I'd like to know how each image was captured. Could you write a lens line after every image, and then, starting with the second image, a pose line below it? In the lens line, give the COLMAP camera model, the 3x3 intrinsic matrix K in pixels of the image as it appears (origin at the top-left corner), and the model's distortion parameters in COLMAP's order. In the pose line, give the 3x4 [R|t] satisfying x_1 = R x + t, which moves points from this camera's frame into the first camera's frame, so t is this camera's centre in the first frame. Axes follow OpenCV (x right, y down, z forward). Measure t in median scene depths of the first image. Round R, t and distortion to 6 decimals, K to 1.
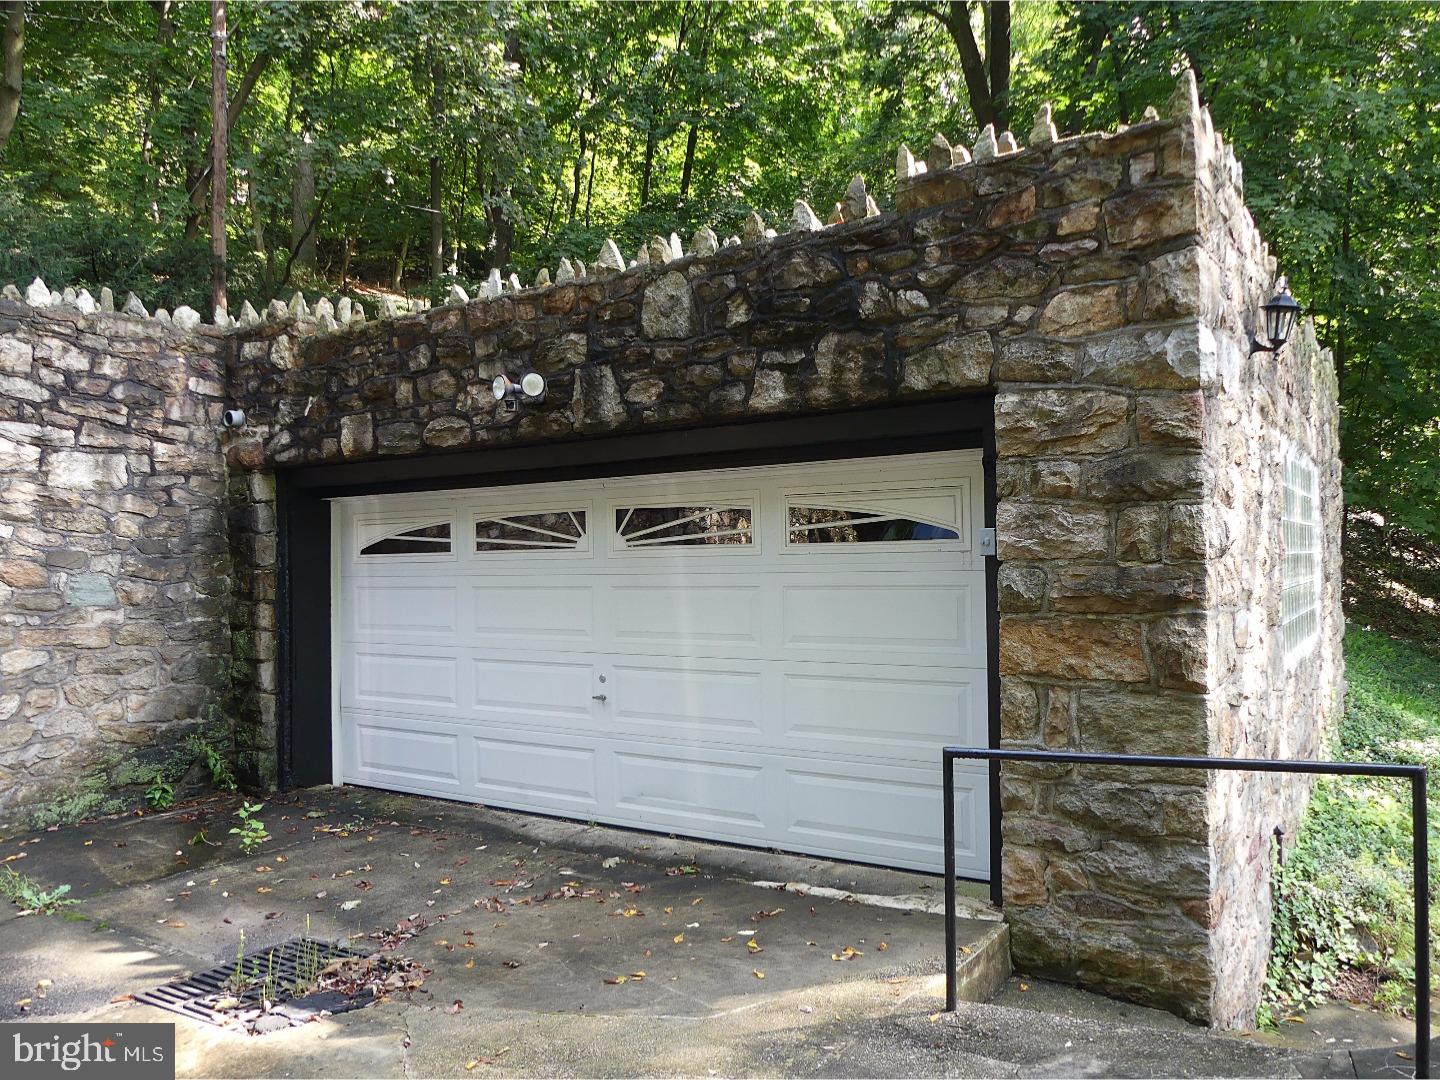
lens RADIAL K [[1076.7, 0, 720.5], [0, 1076.7, 540.9], [0, 0, 1]] dist [-0.028255, 0.009278]
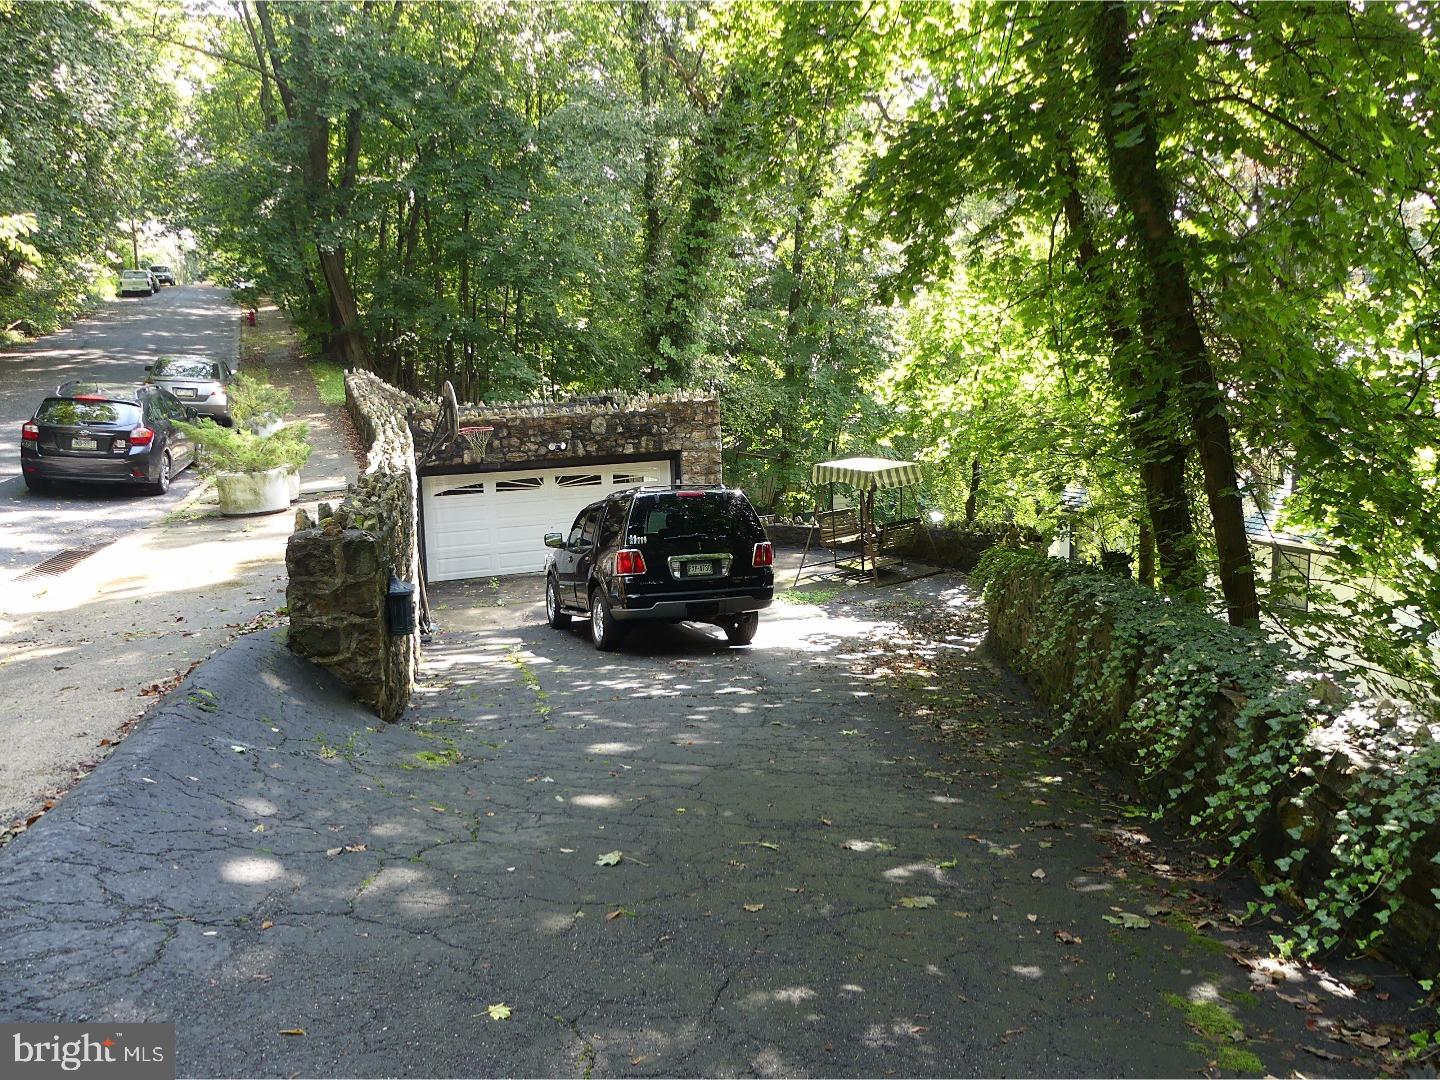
lens RADIAL K [[1076.7, 0, 720.2], [0, 1076.7, 539.9], [0, 0, 1]] dist [-0.028255, 0.009278]
pose [[0.589699, -0.129945, 0.797100, -2.776179], [0.007071, 0.987764, 0.155796, -0.393180], [-0.807592, -0.086236, 0.583403, -1.541533]]
